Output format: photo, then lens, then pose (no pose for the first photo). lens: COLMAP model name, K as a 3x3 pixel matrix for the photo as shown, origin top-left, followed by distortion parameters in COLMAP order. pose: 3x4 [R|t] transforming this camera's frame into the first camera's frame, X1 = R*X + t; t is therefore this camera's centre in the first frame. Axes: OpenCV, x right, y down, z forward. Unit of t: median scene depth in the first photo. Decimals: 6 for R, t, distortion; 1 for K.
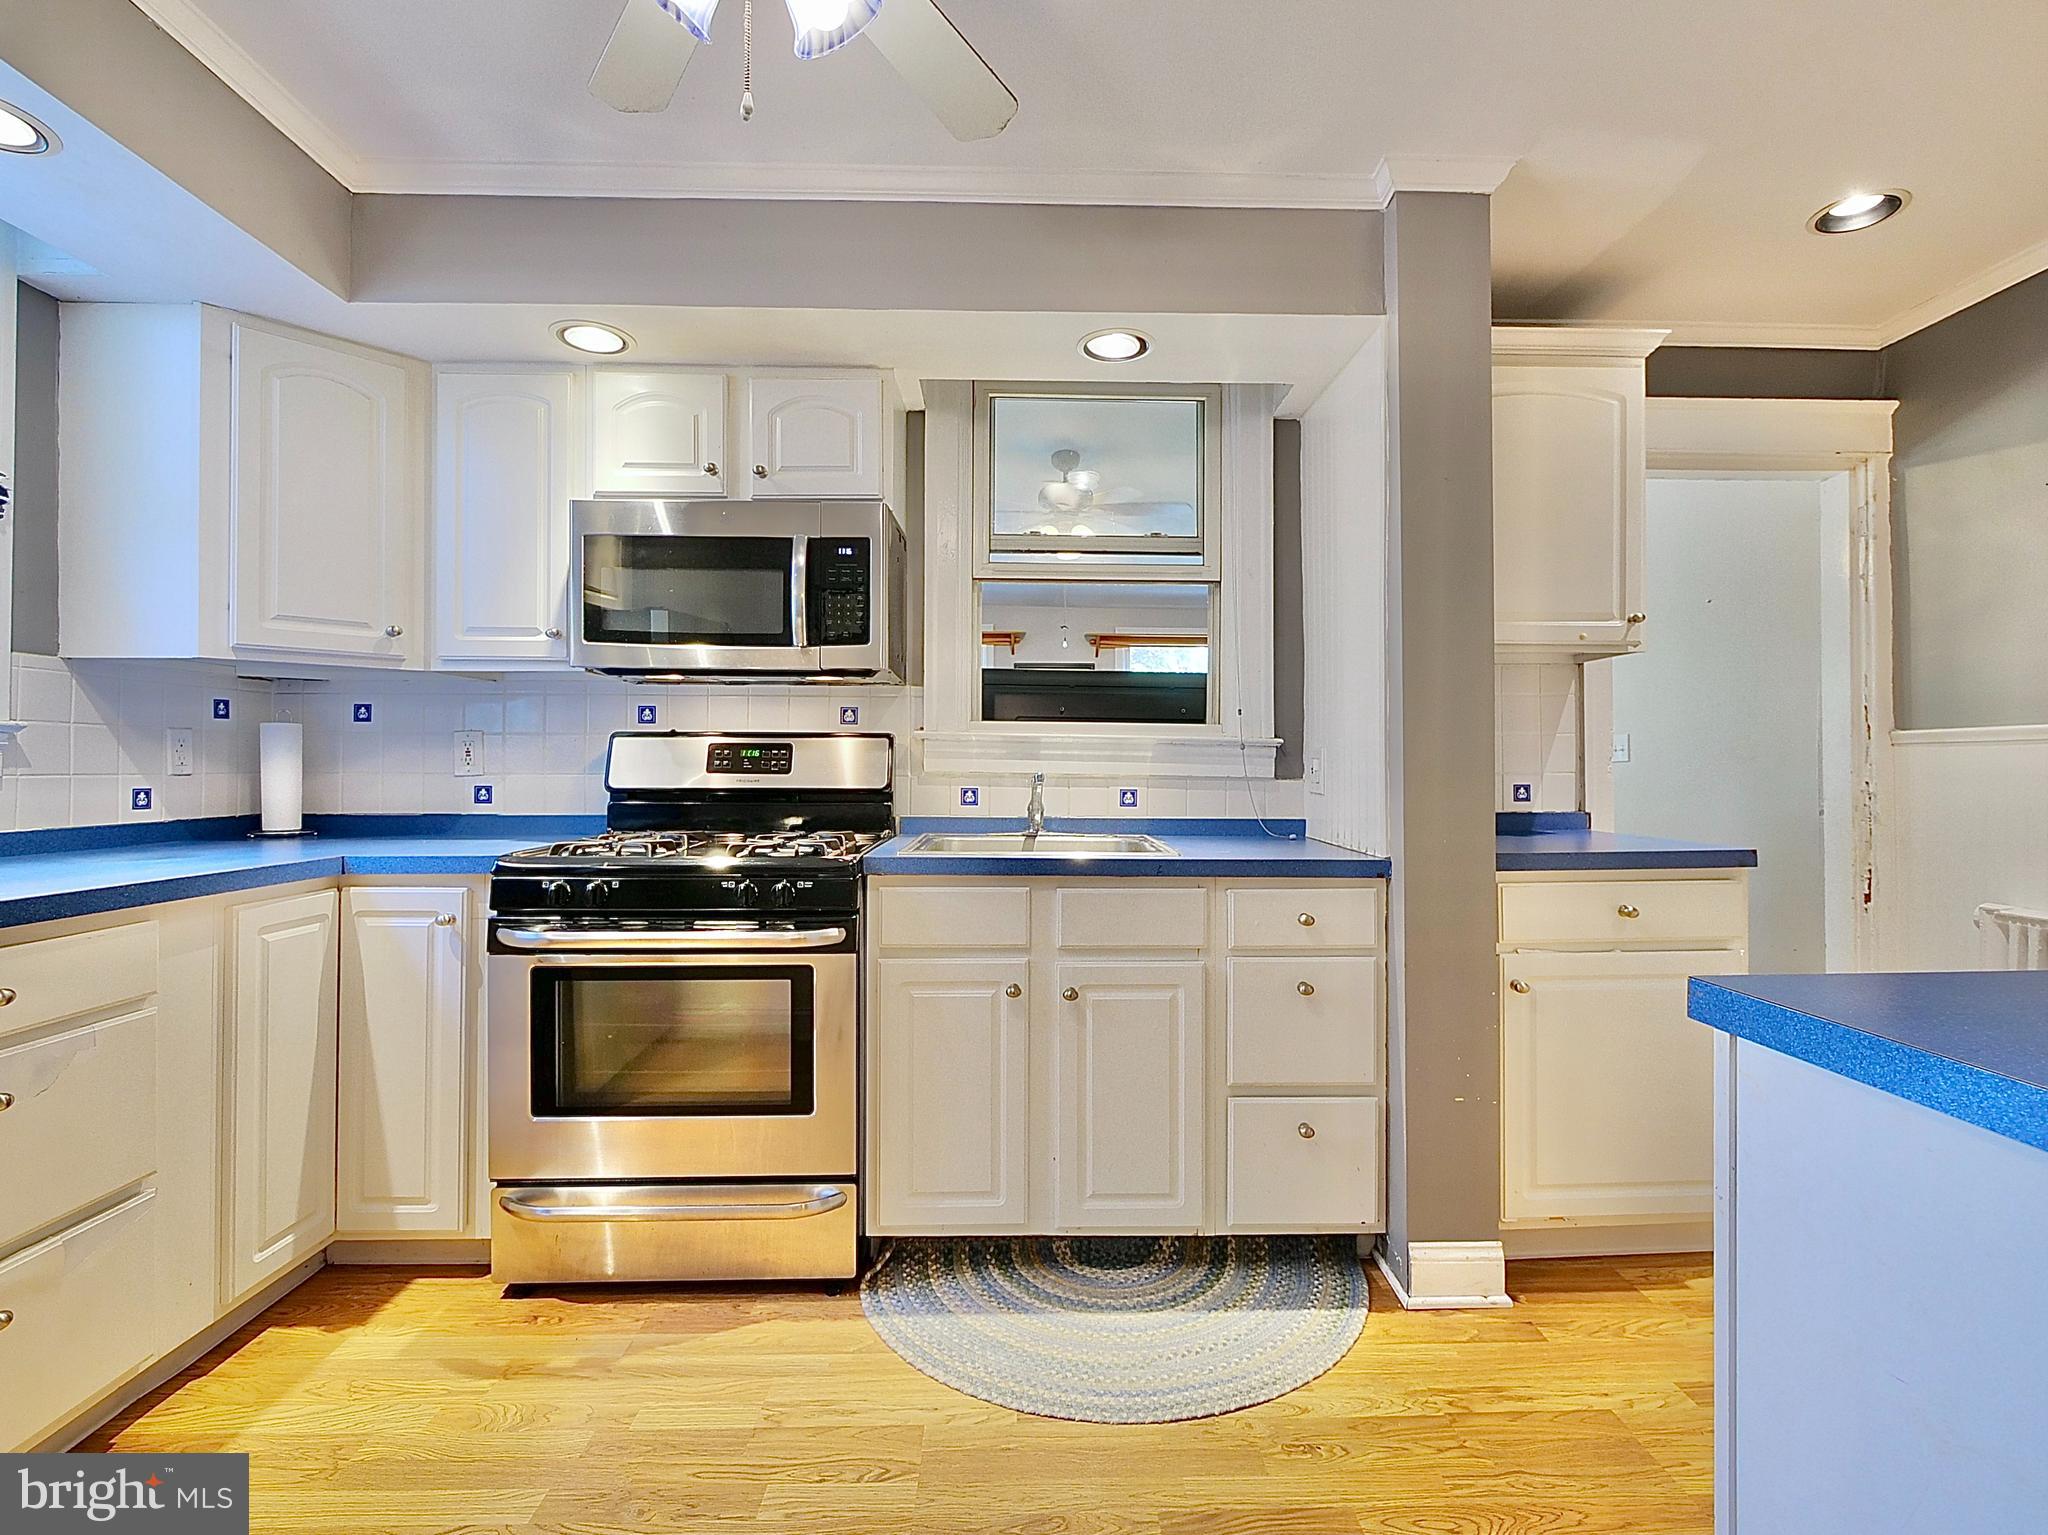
lens RADIAL K [[904.4, 0, 1036.8], [0, 904.4, 760.5], [0, 0, 1]] dist [-0.012236, 0.000836]
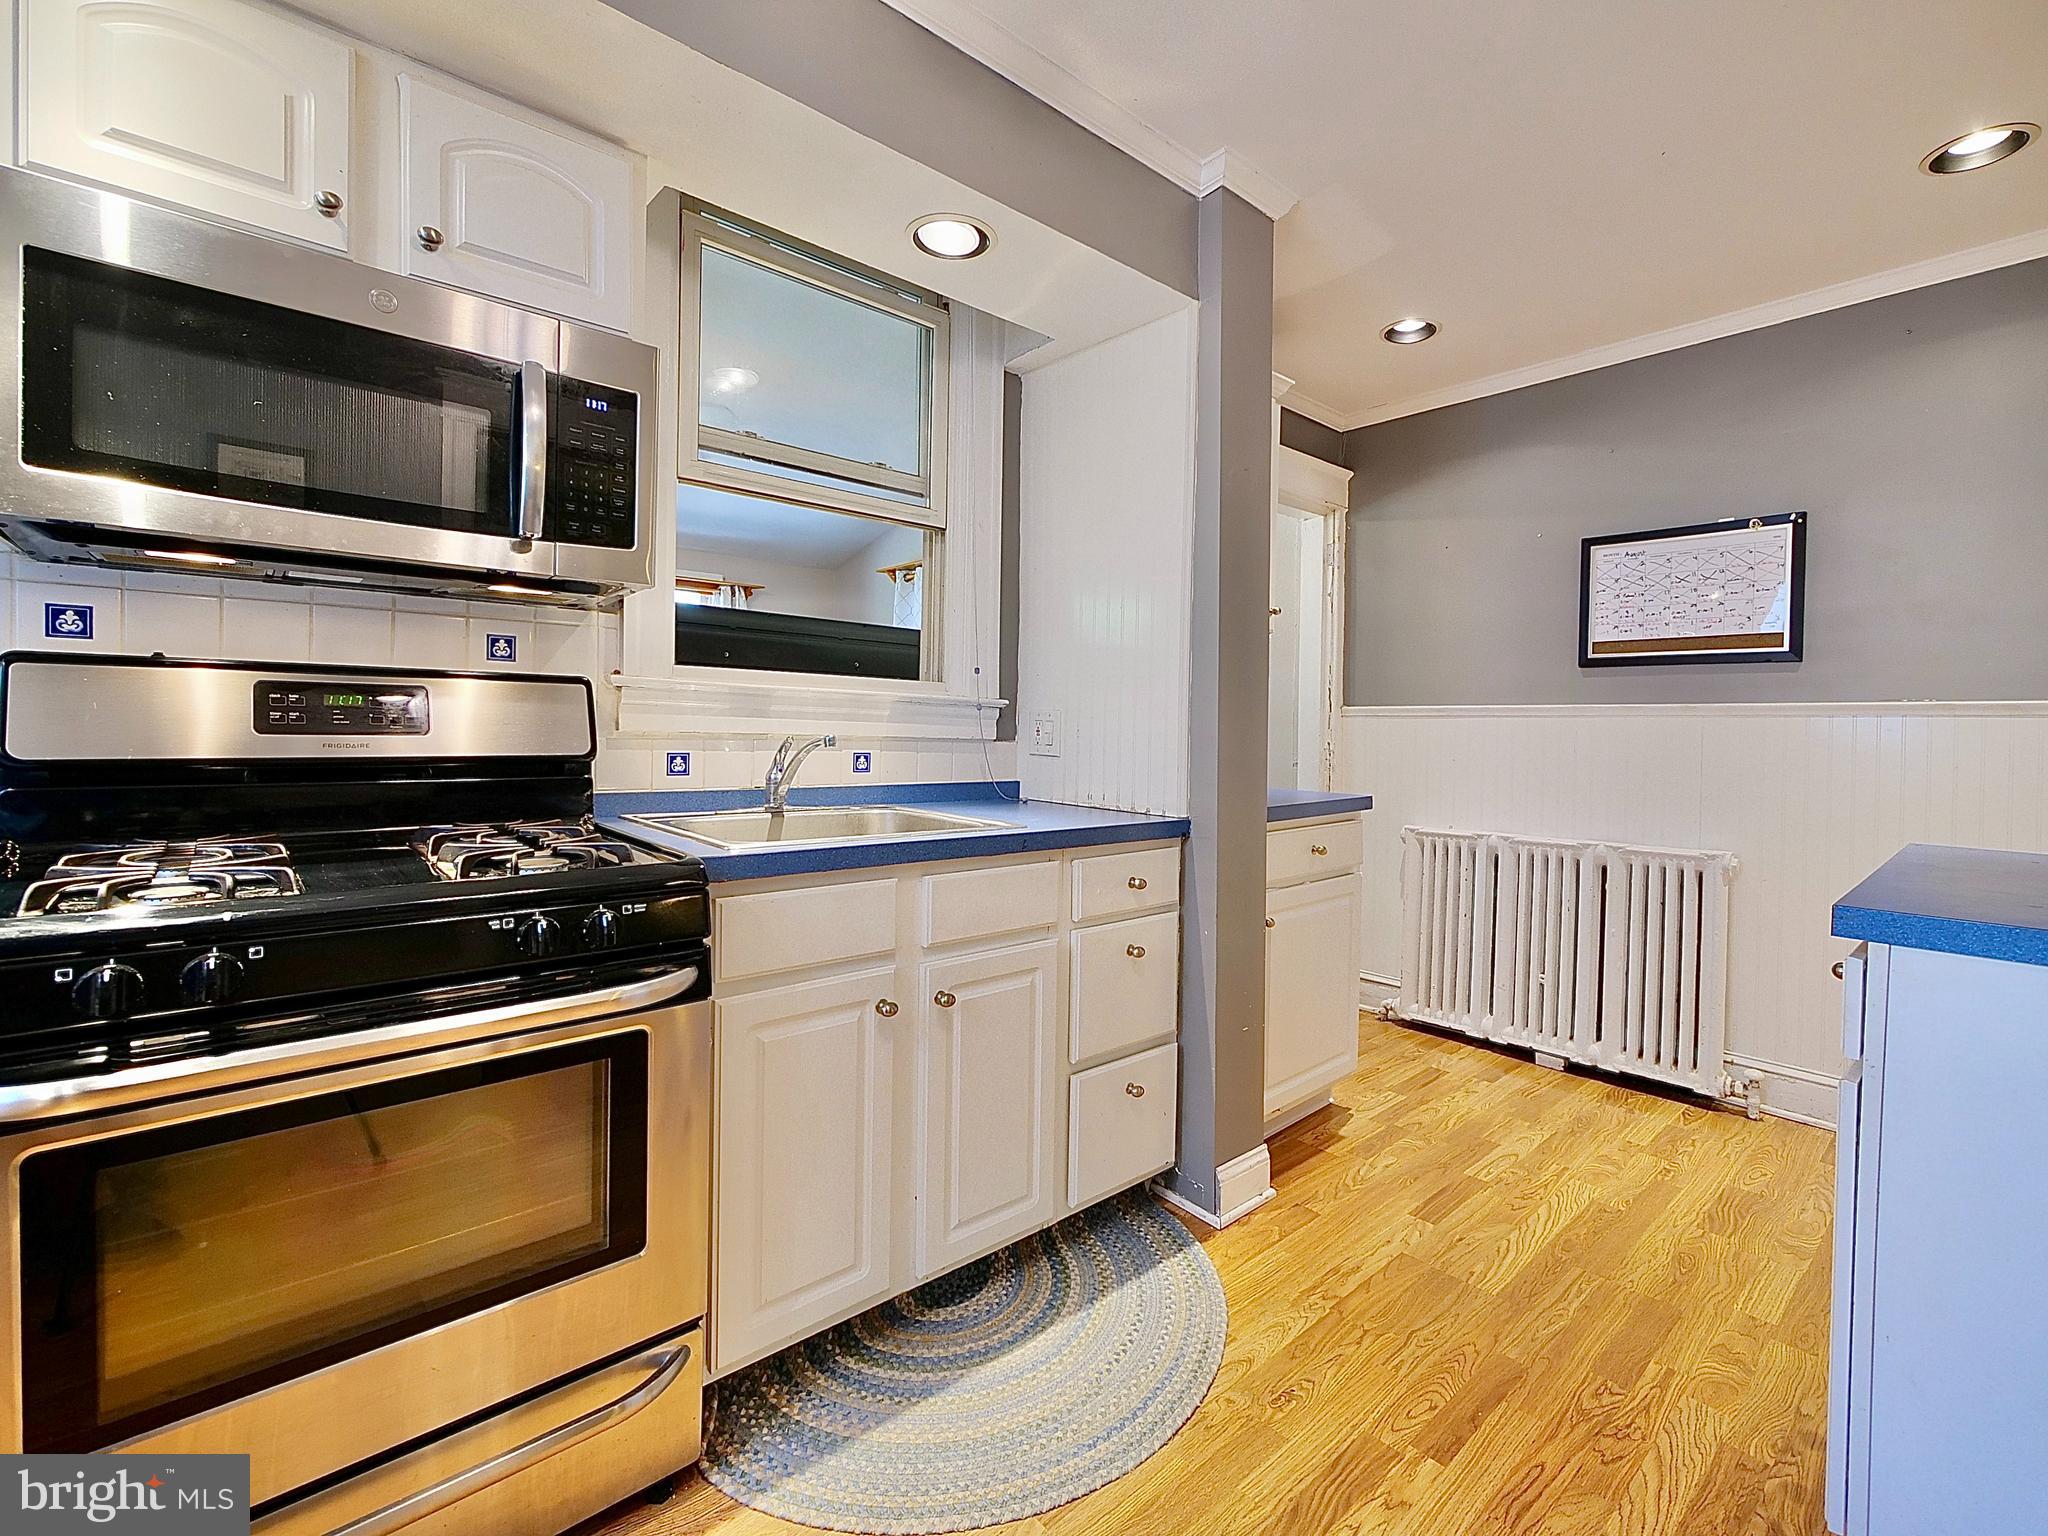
lens RADIAL K [[883.1, 0, 1011.7], [0, 883.1, 741.6], [0, 0, 1]] dist [-0.008323, 0.000637]
pose [[0.775579, -0.001834, 0.631247, -0.391773], [-0.018197, 0.999515, 0.025261, -0.003873], [-0.630988, -0.031079, 0.775170, 0.296394]]
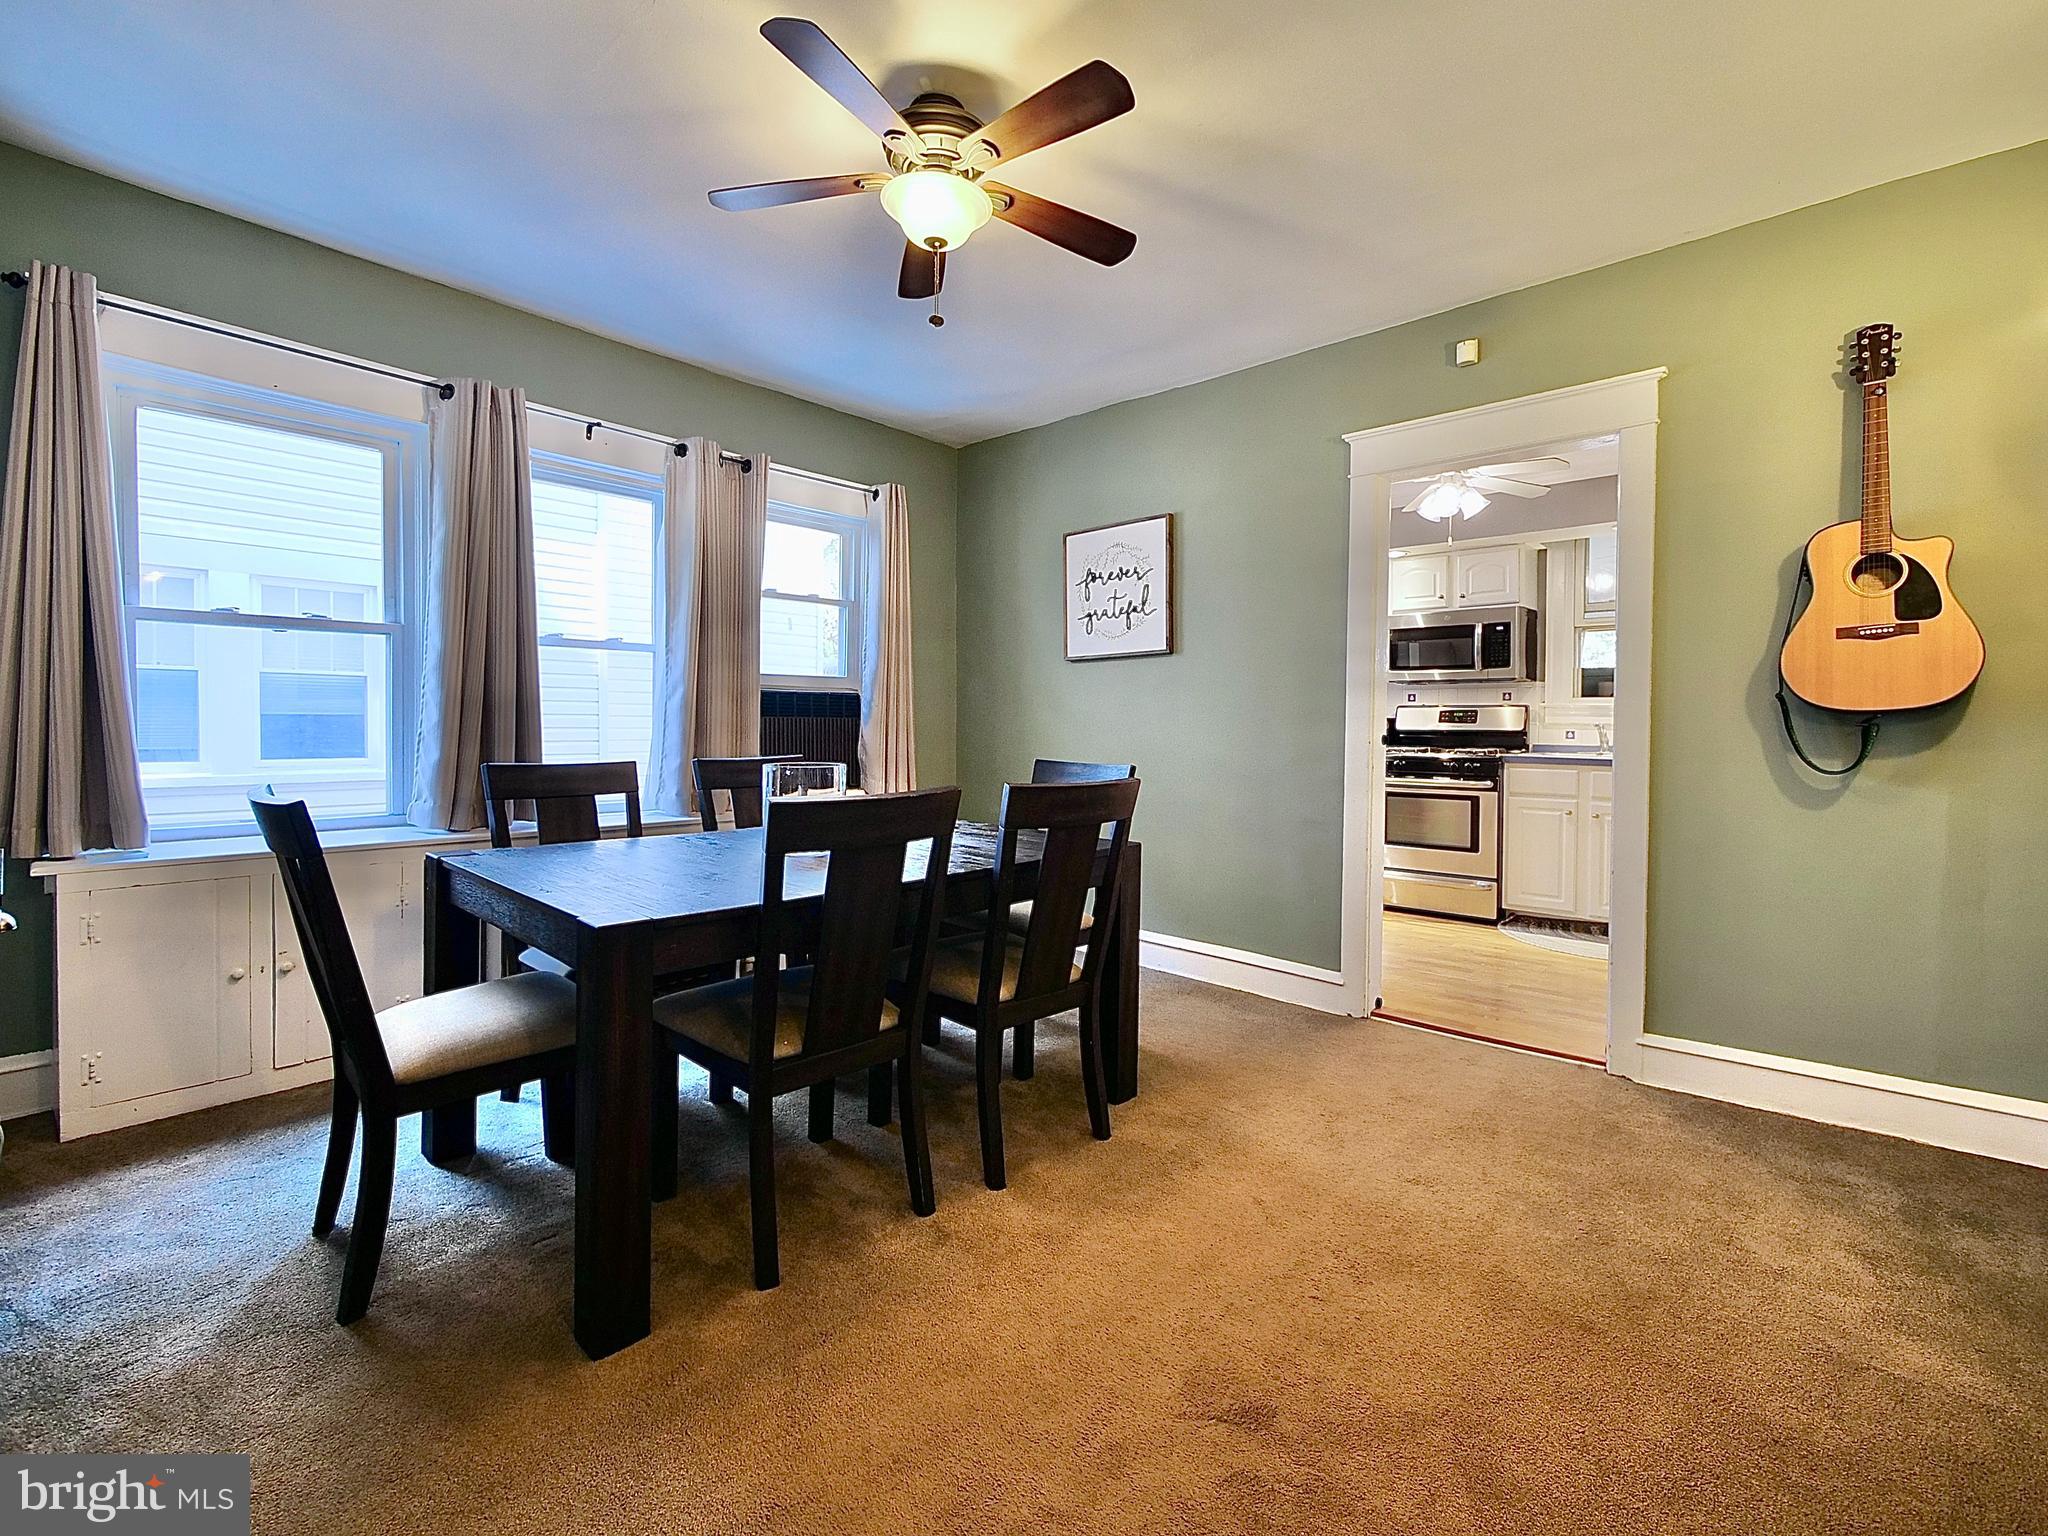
lens RADIAL K [[883.1, 0, 1060.9], [0, 883.1, 734.5], [0, 0, 1]] dist [-0.008323, 0.000637]
pose [[0.730350, 0.009614, -0.683005, 0.527844], [-0.001887, 0.999926, 0.012057, 0.020387], [0.683070, -0.007517, 0.730314, -1.466523]]
